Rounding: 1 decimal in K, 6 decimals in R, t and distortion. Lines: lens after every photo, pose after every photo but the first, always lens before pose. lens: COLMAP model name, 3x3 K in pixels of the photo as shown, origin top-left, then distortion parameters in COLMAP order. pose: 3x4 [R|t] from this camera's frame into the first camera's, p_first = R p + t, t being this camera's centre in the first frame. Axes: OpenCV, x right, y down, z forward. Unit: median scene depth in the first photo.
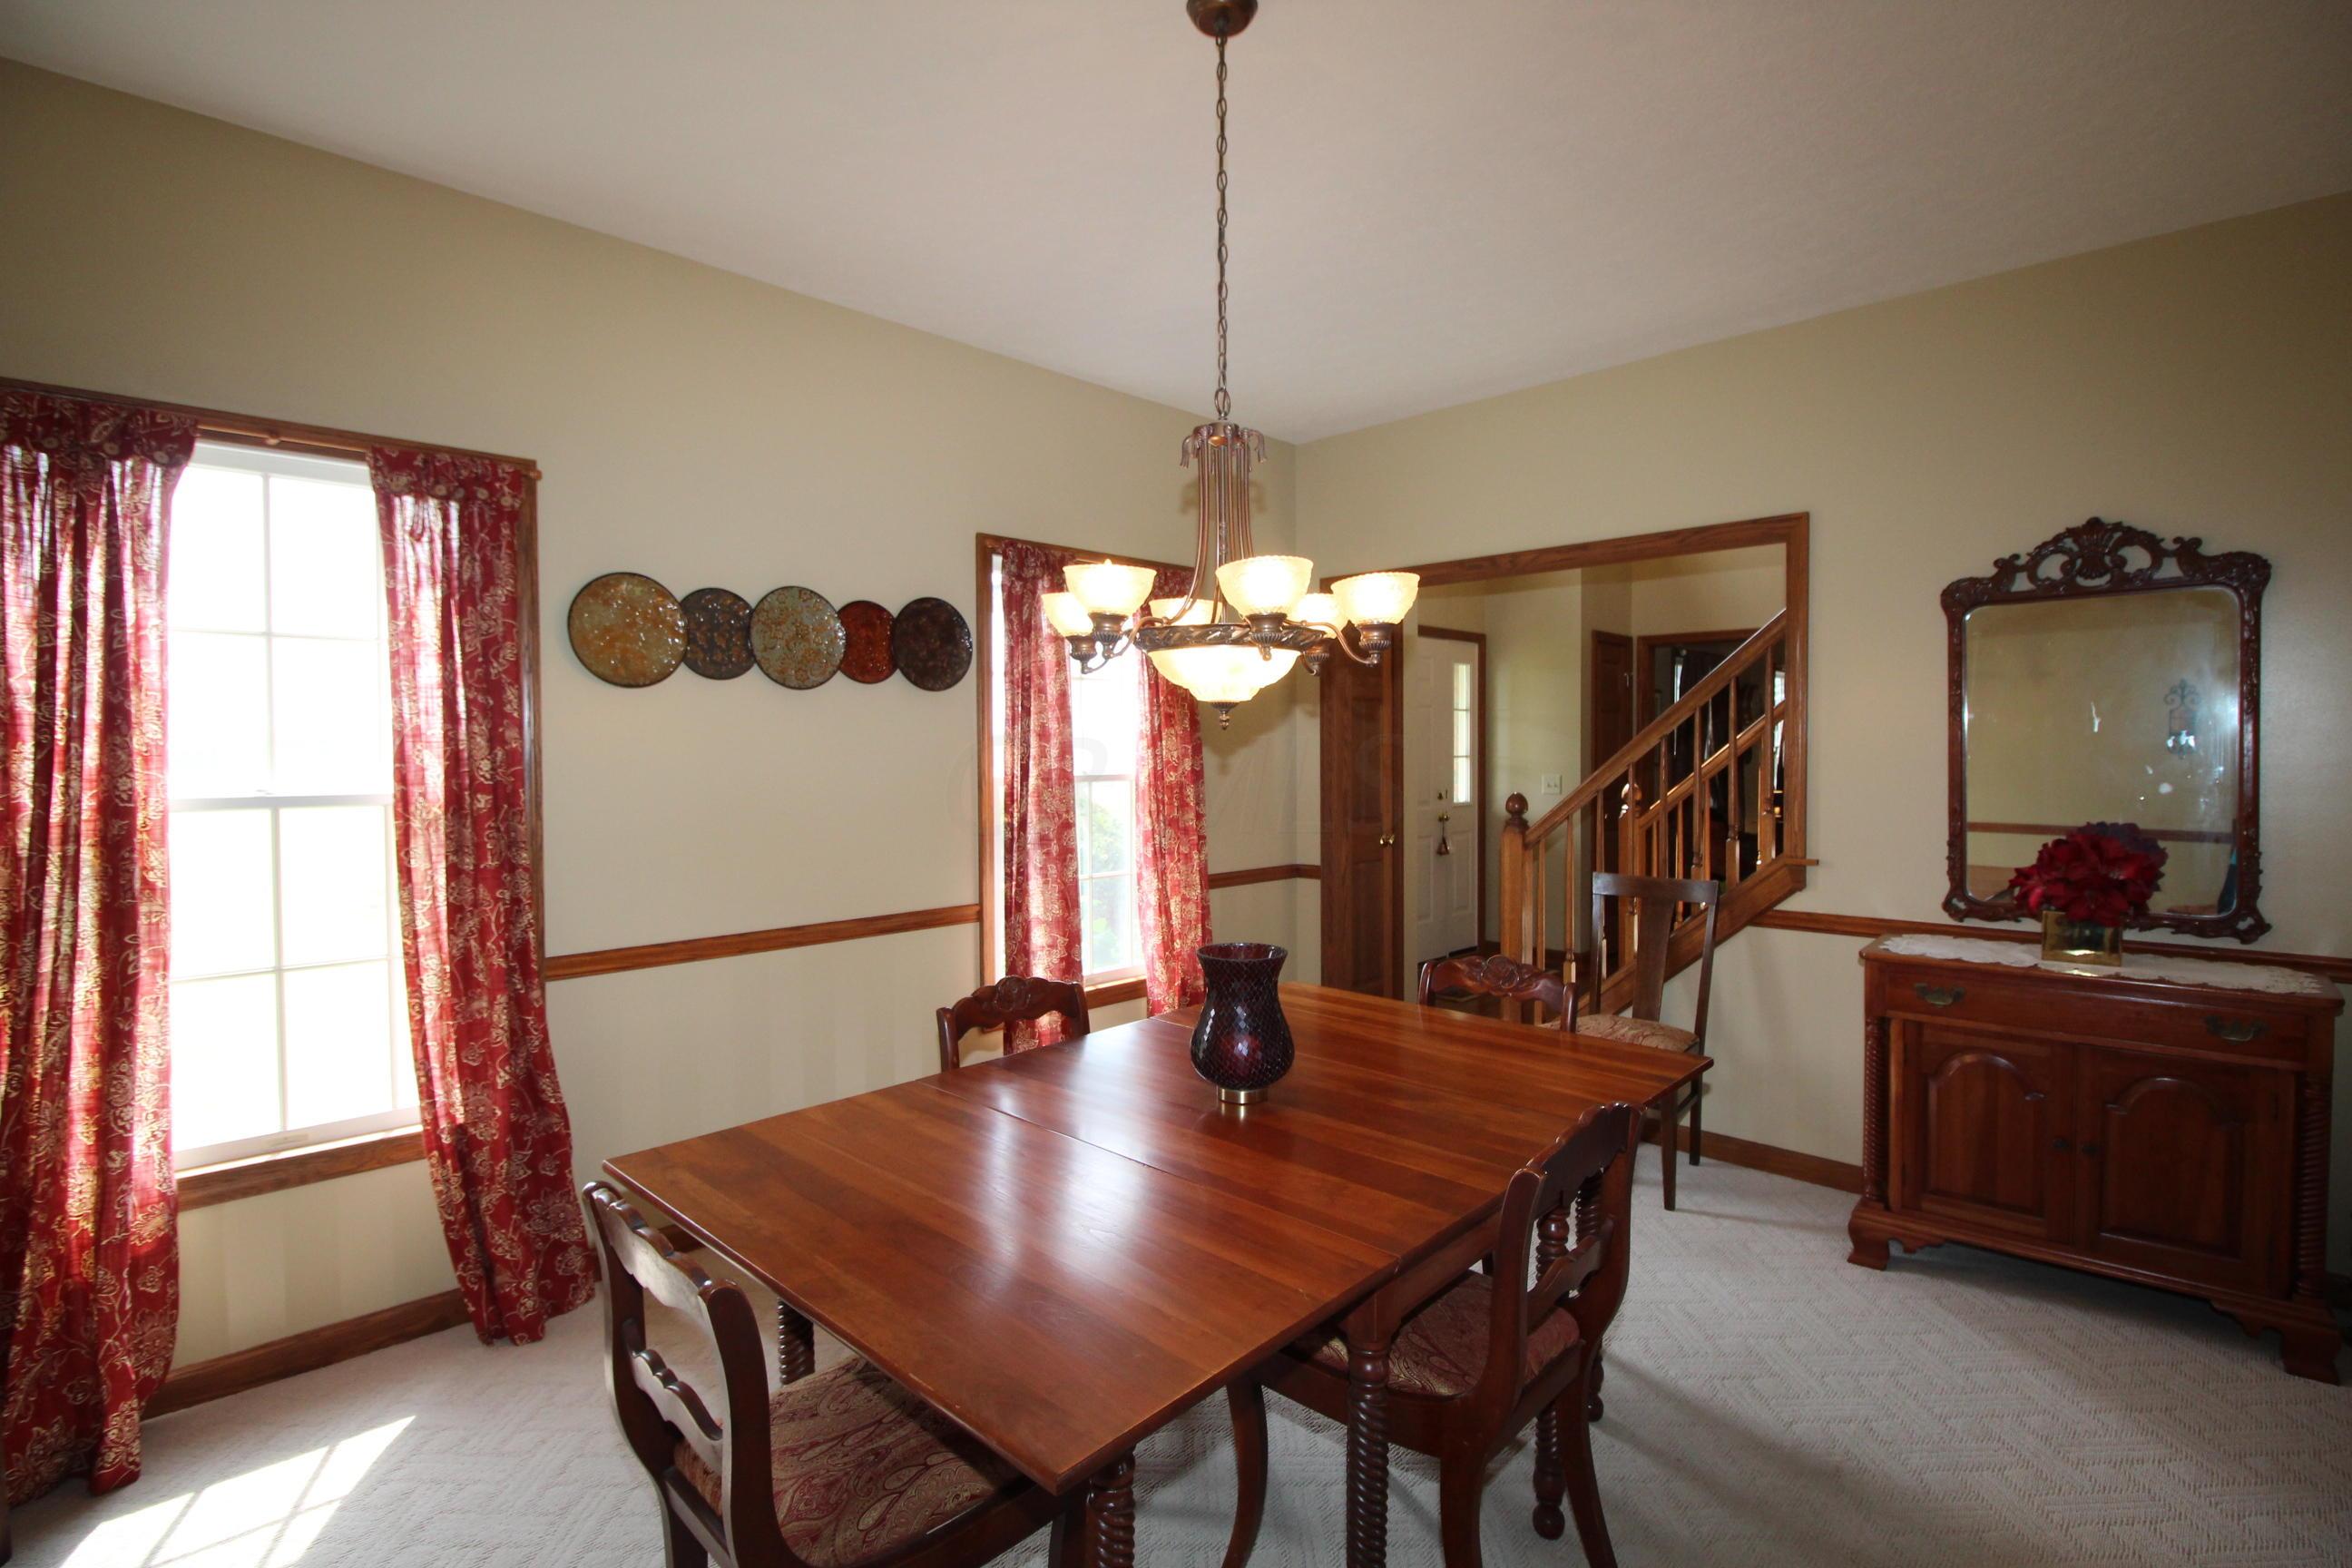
lens RADIAL K [[1091.5, 0, 1194.8], [0, 1091.5, 775.9], [0, 0, 1]] dist [-0.010633, -0.006194]
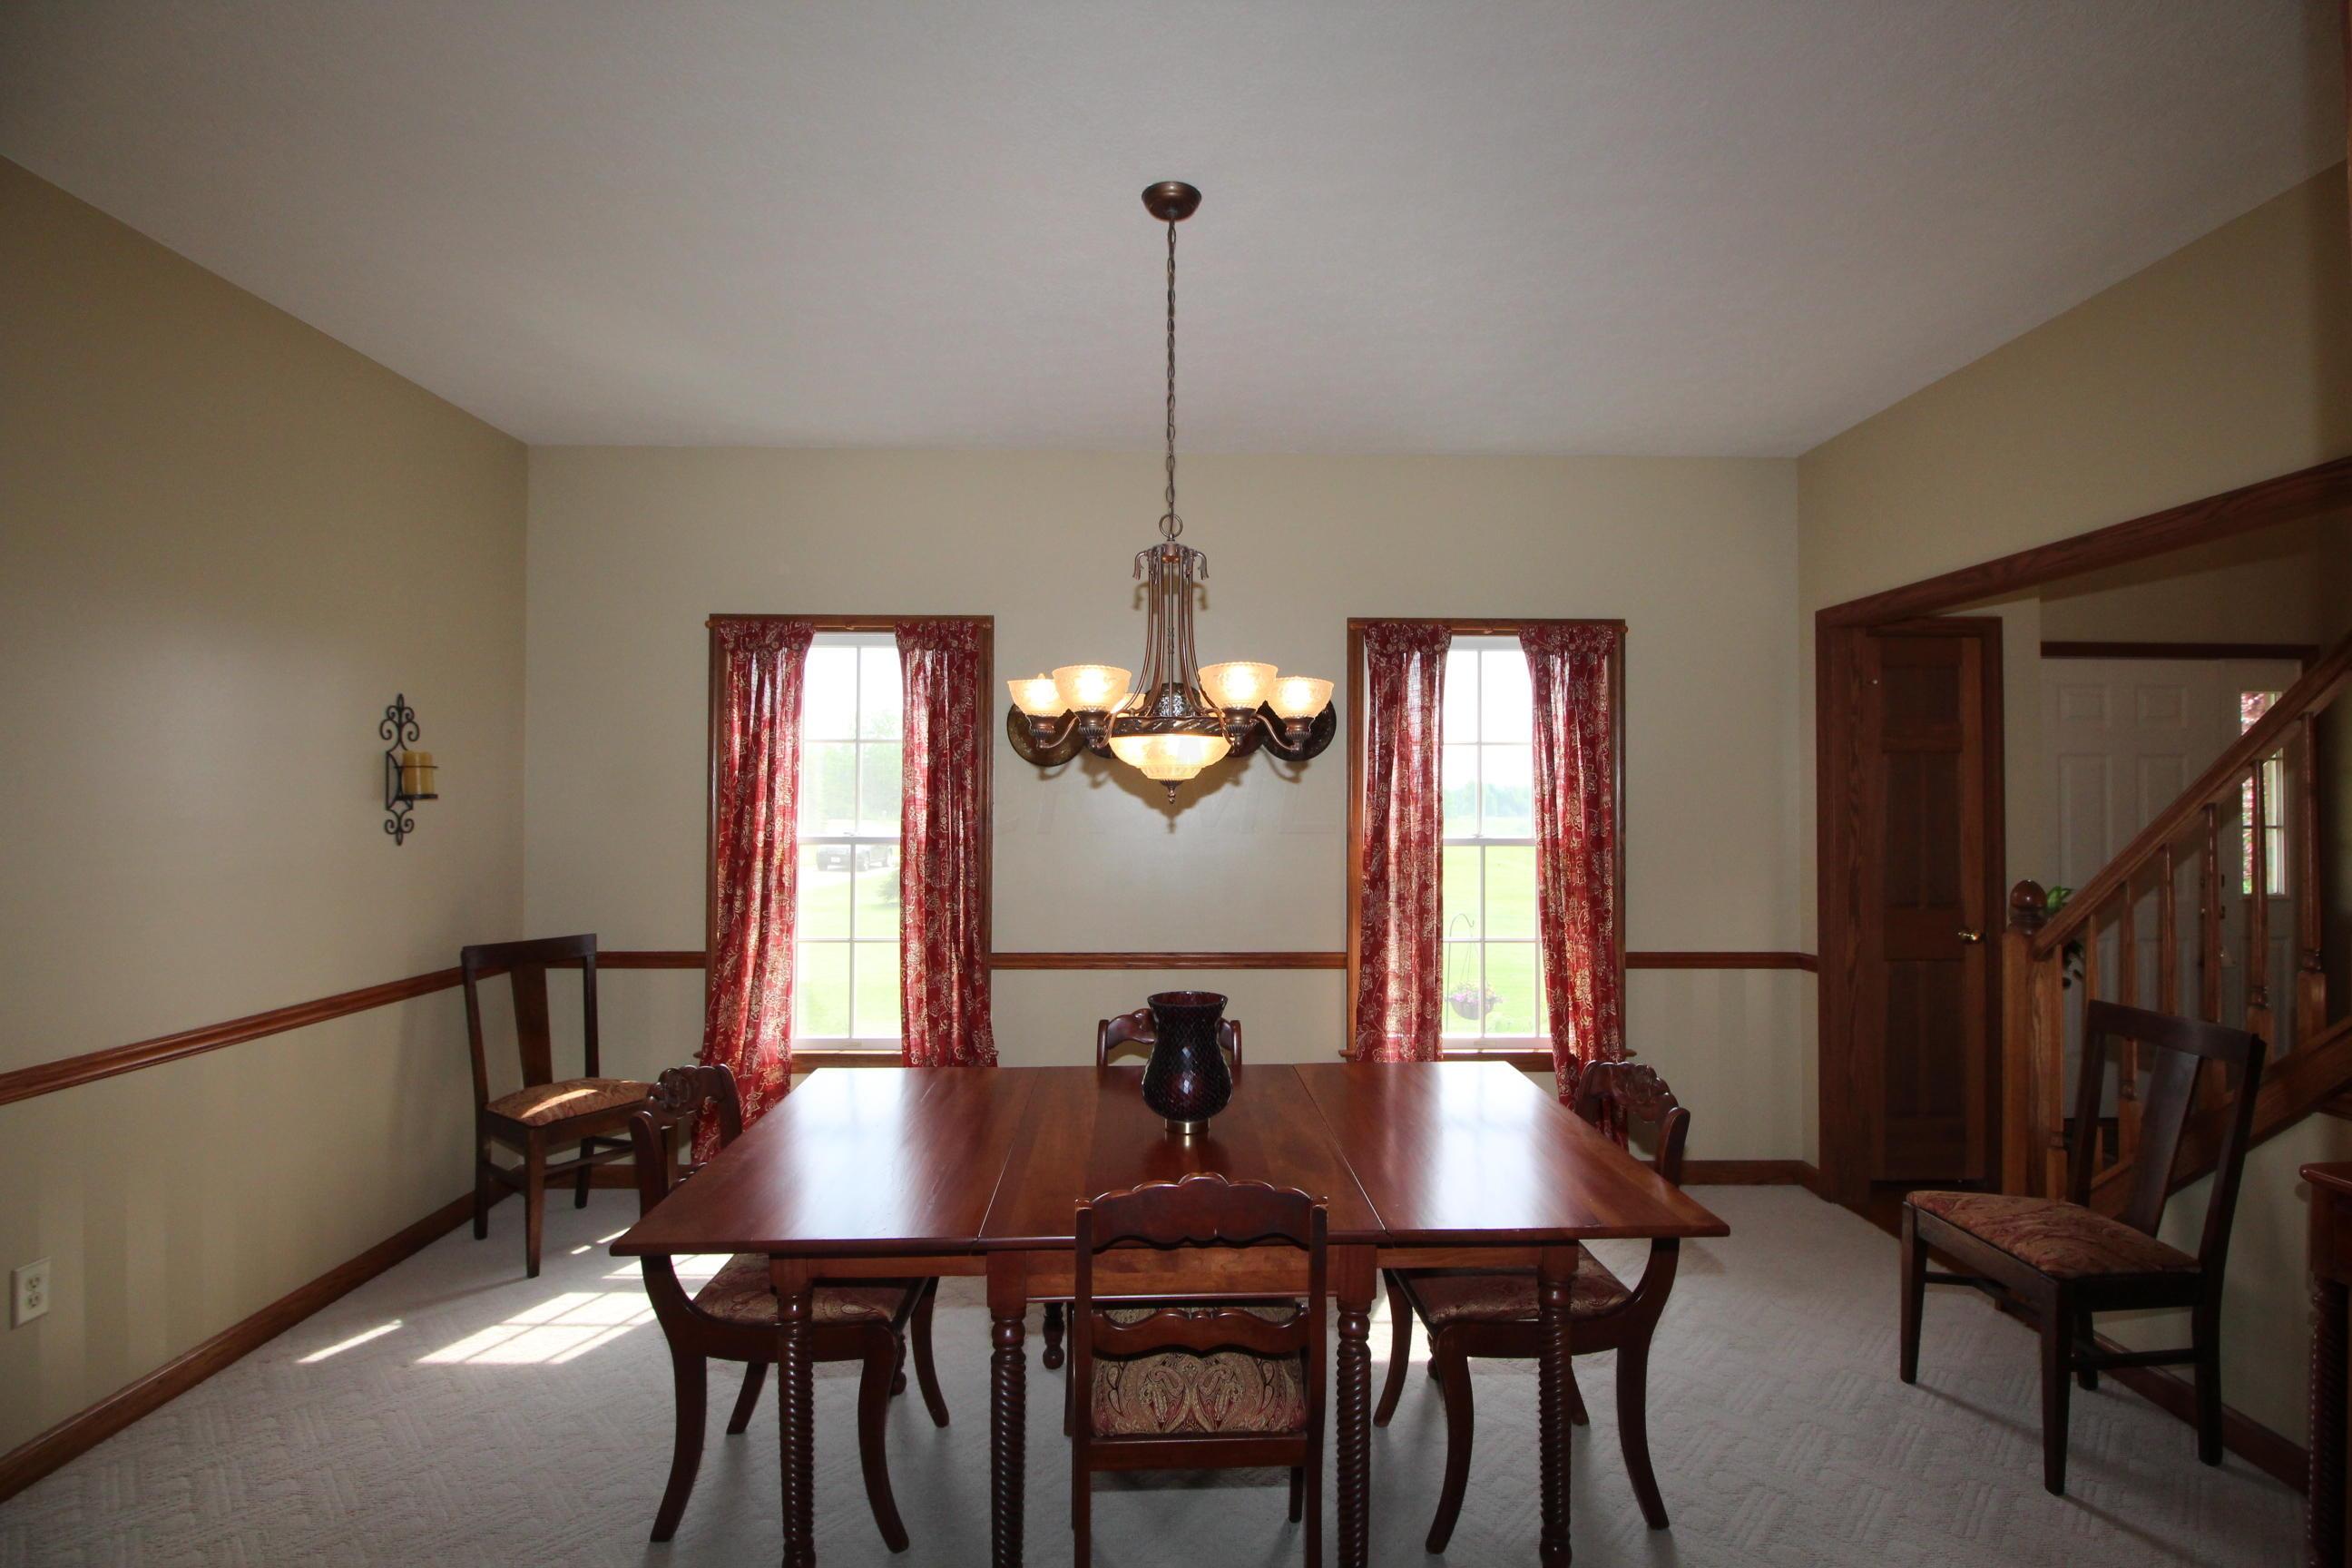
lens RADIAL K [[1091.5, 0, 1194.8], [0, 1091.5, 775.9], [0, 0, 1]] dist [-0.010633, -0.006194]
pose [[0.716033, -0.010077, -0.697993, 0.673410], [-0.024197, 0.998937, -0.039244, -0.020411], [0.697646, 0.044989, 0.715028, 0.144540]]
